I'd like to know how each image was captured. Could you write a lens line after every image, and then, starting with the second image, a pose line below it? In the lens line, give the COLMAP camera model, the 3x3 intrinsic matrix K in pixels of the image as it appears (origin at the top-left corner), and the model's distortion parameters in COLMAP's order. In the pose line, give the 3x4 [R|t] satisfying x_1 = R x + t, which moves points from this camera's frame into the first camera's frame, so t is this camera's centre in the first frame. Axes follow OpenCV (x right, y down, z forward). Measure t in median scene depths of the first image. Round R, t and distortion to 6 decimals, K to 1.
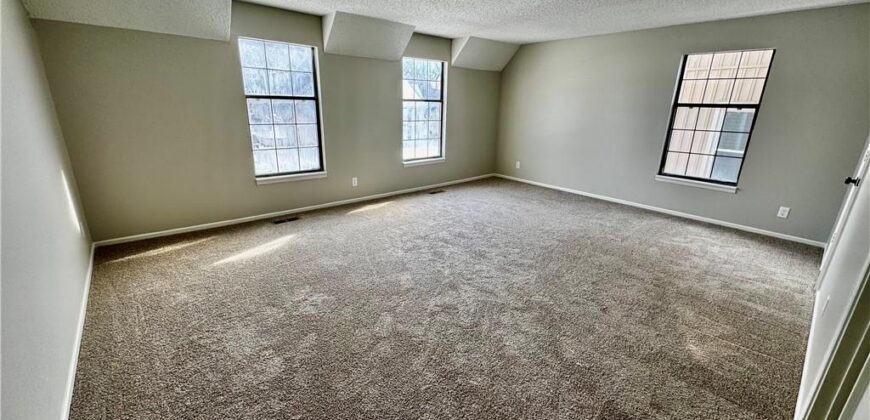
lens RADIAL K [[345.9, 0, 435.0], [0, 345.9, 210.0], [0, 0, 1]] dist [-0.012185, -0.000046]
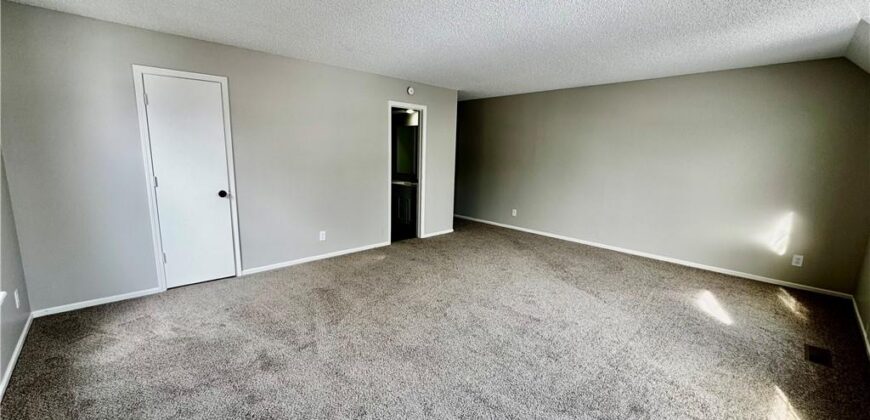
lens RADIAL K [[345.9, 0, 435.0], [0, 345.9, 210.0], [0, 0, 1]] dist [-0.012185, -0.000046]
pose [[-0.998116, -0.039252, -0.047156, 0.361705], [-0.056198, 0.893310, 0.445914, -0.551292], [0.024622, 0.447723, -0.893833, 1.828309]]
